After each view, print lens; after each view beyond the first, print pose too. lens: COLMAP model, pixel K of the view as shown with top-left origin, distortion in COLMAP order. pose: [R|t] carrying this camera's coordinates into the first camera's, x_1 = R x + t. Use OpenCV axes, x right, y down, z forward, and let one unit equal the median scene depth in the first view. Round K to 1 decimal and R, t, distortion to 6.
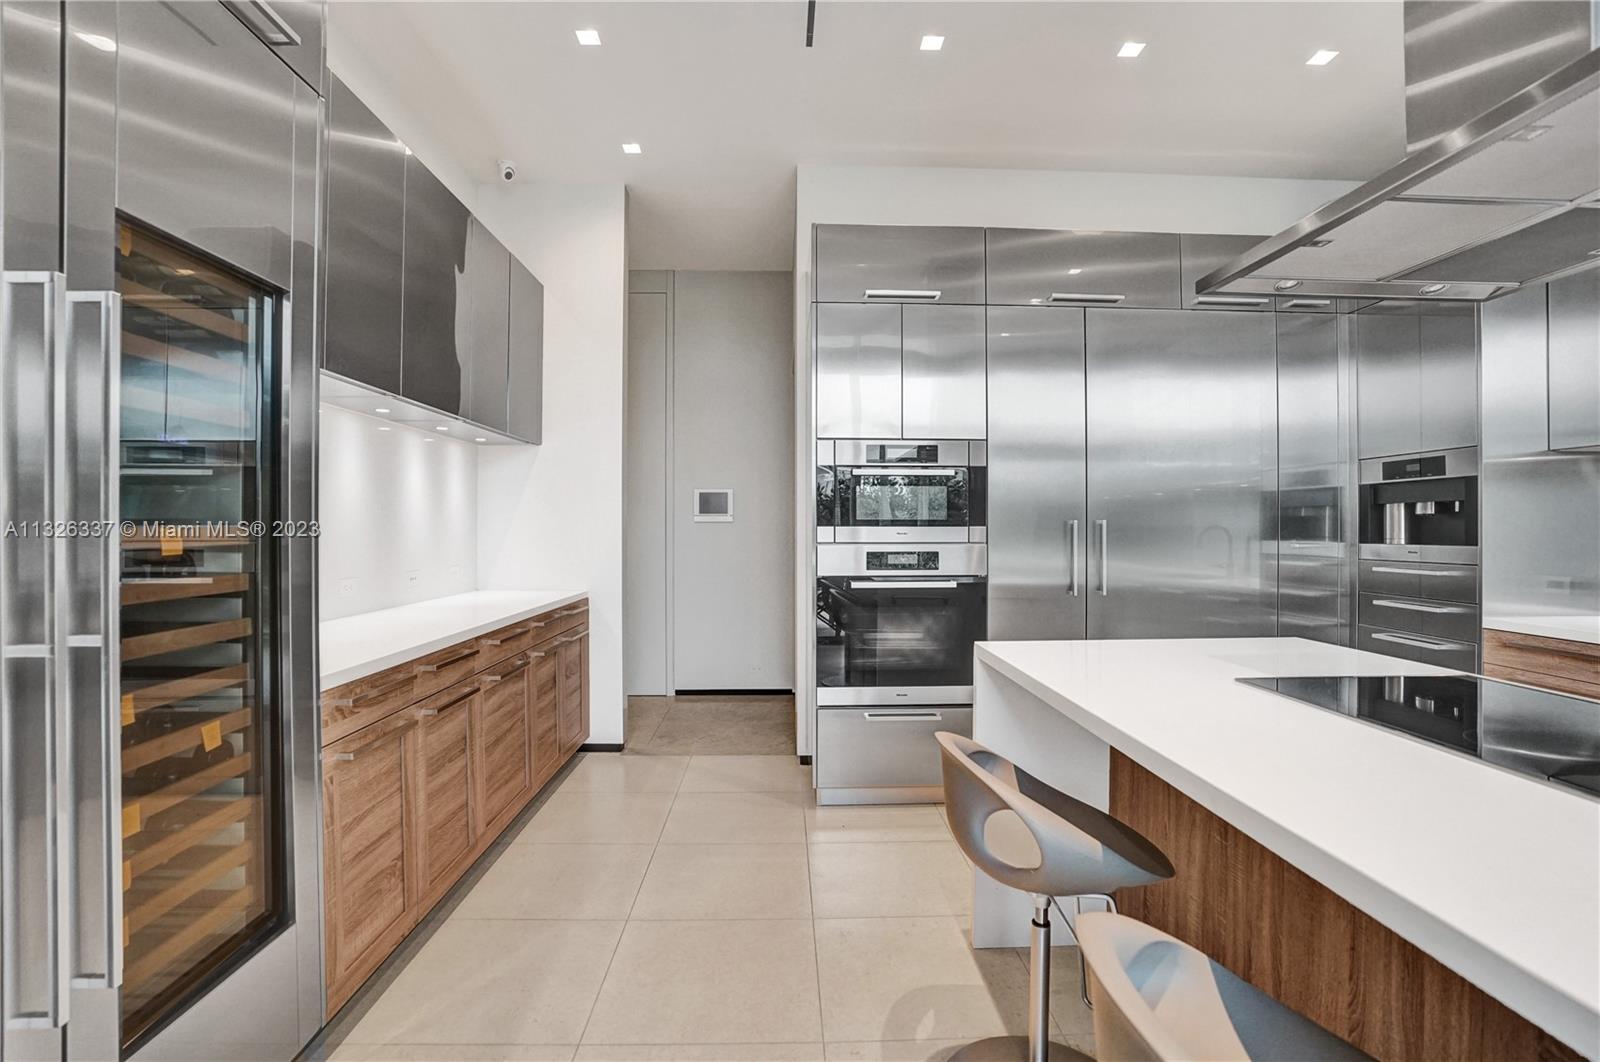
lens RADIAL K [[759.5, 0, 803.1], [0, 759.5, 528.7], [0, 0, 1]] dist [-0.052812, 0.017534]
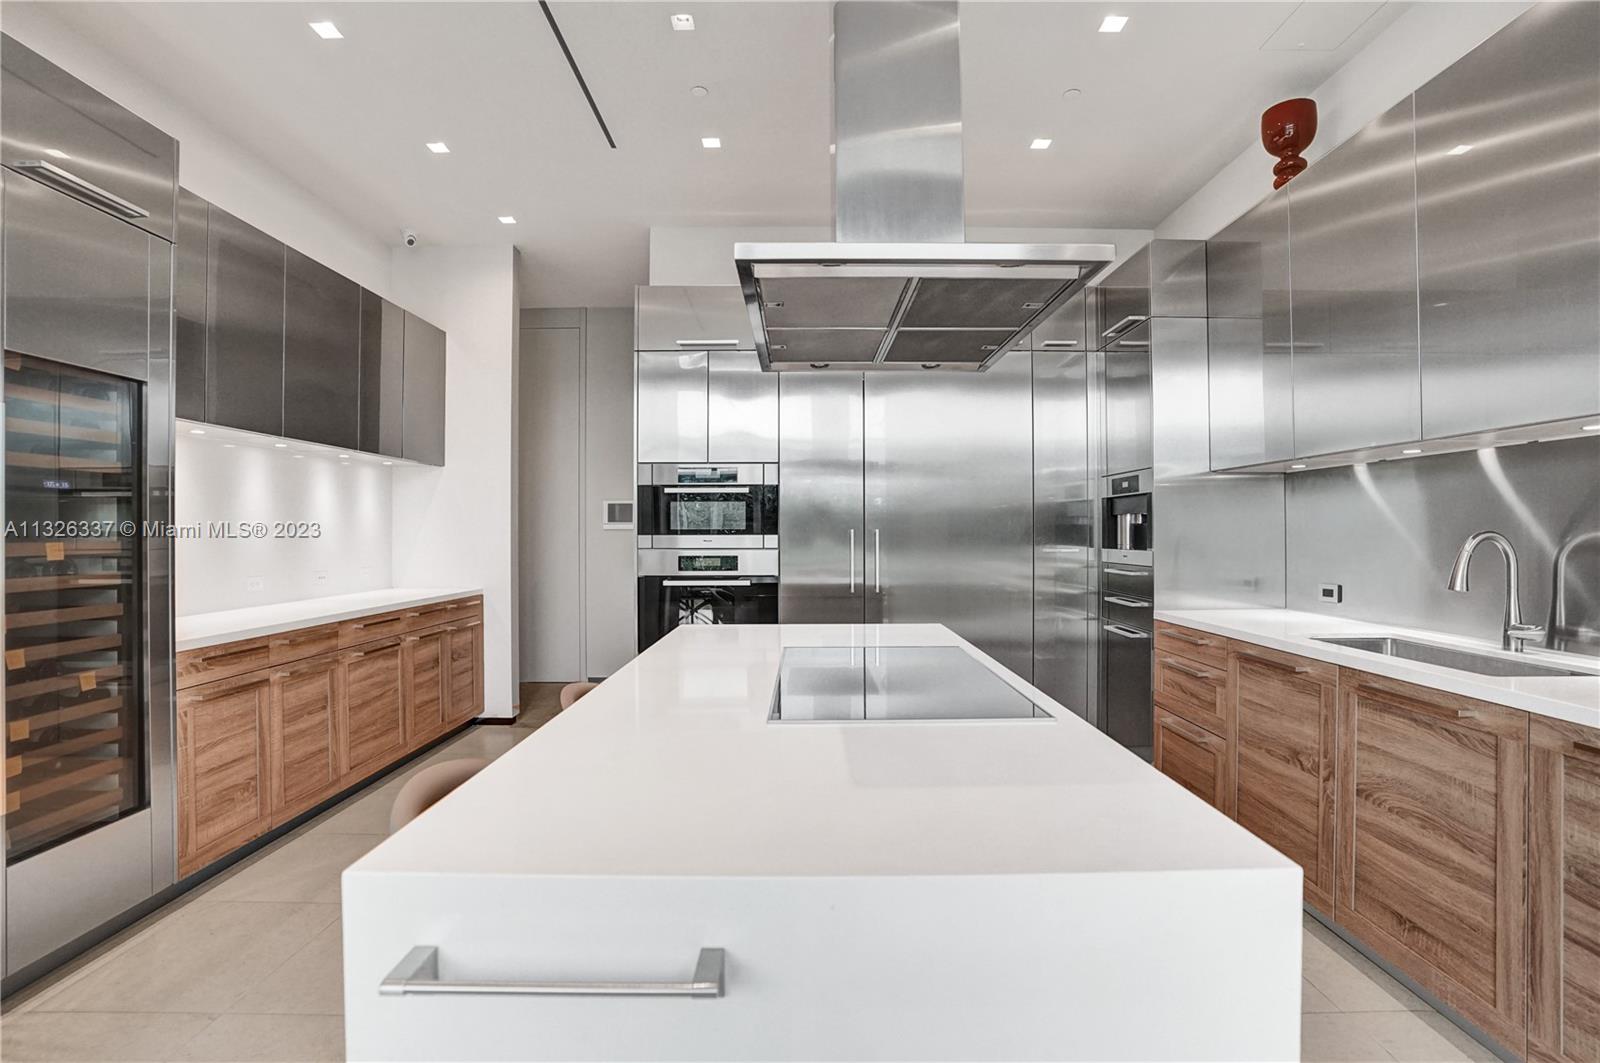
lens RADIAL K [[759.5, 0, 795.6], [0, 759.5, 529.5], [0, 0, 1]] dist [-0.052812, 0.017534]
pose [[0.999201, -0.002352, -0.039900, 0.320810], [0.002219, 0.999992, -0.003389, -0.007083], [0.039908, 0.003298, 0.999198, -0.204114]]
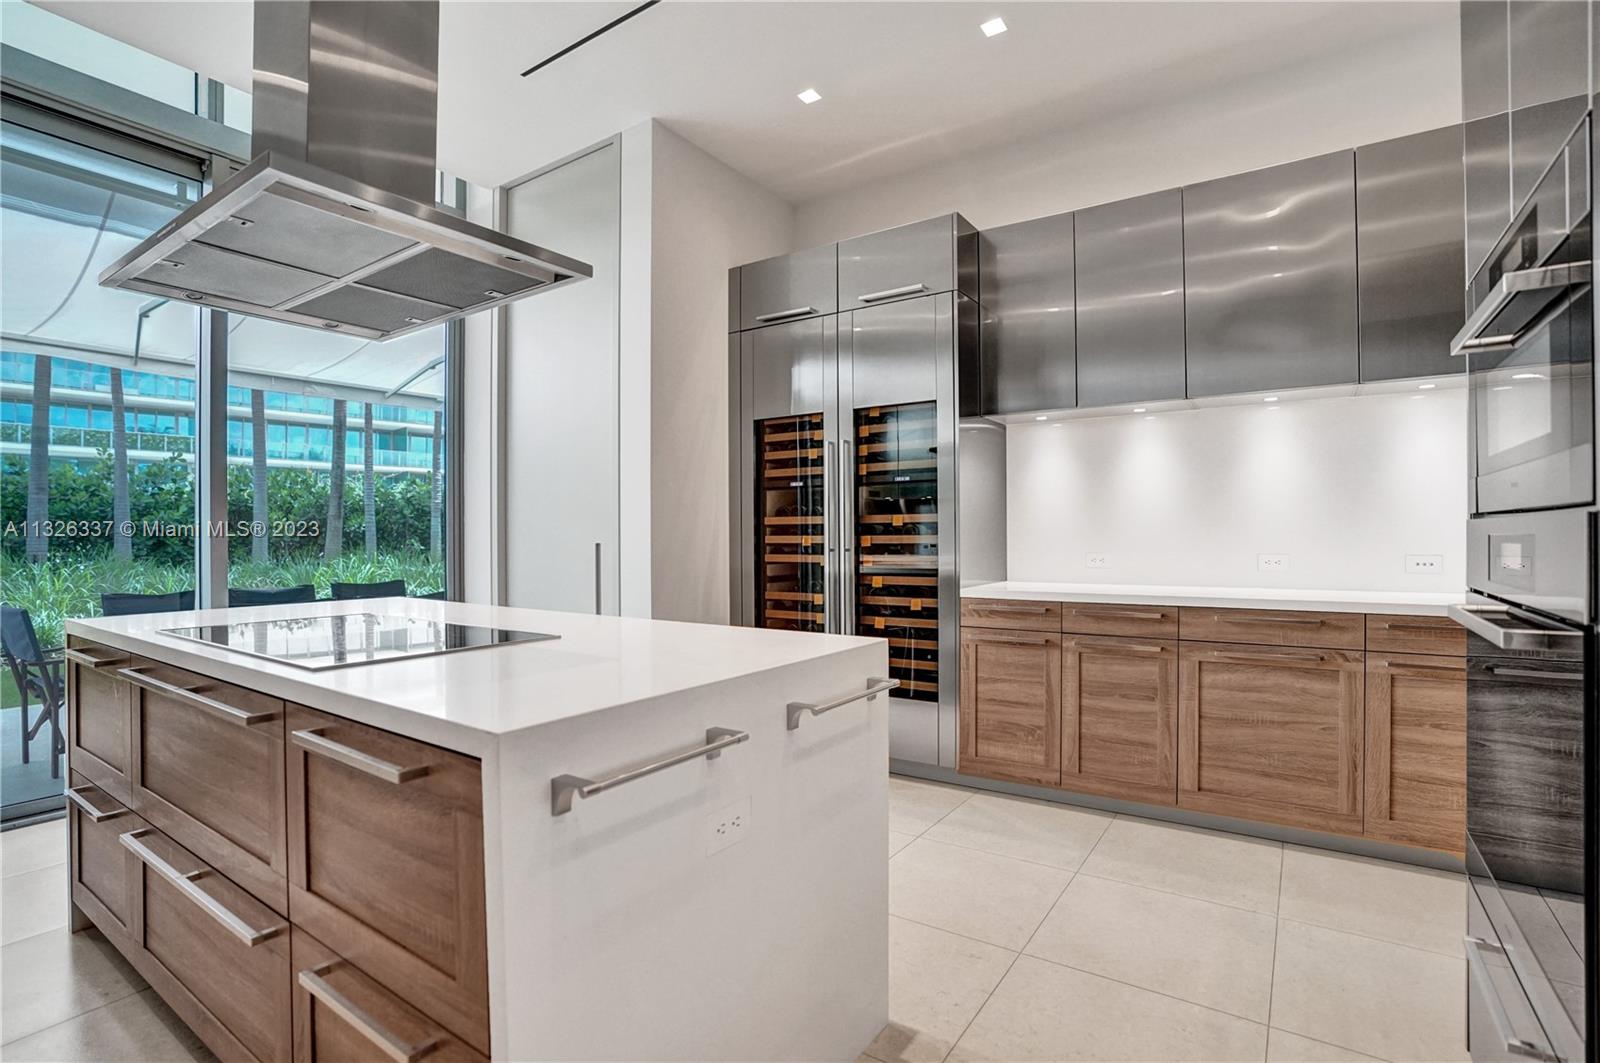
lens RADIAL K [[759.5, 0, 842.0], [0, 759.5, 529.3], [0, 0, 1]] dist [-0.052812, 0.017534]
pose [[-0.553943, 0.000014, -0.832554, 0.595059], [0.007176, 0.999963, -0.004757, 0.026319], [0.832523, -0.008610, -0.553923, 0.943962]]
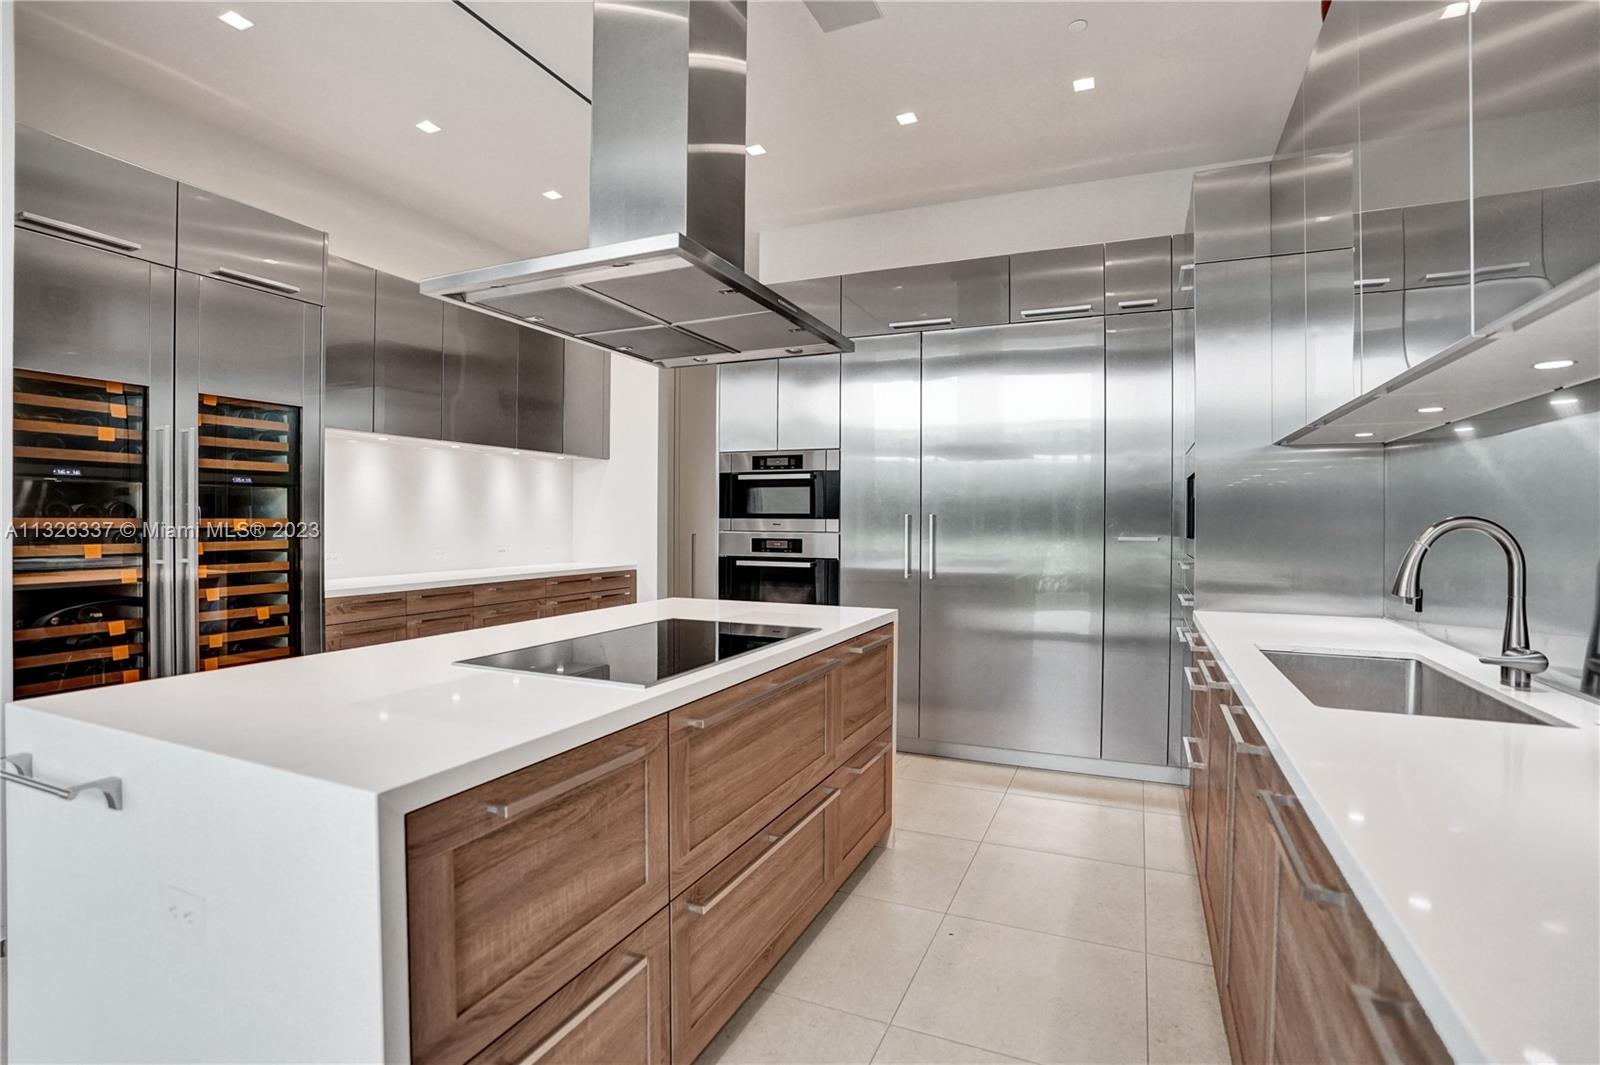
lens RADIAL K [[759.5, 0, 786.6], [0, 759.5, 524.4], [0, 0, 1]] dist [-0.052812, 0.017534]
pose [[0.896900, 0.007726, -0.442166, 0.718975], [-0.005279, 0.999963, 0.006764, -0.002255], [0.442202, -0.003733, 0.896908, -0.144160]]
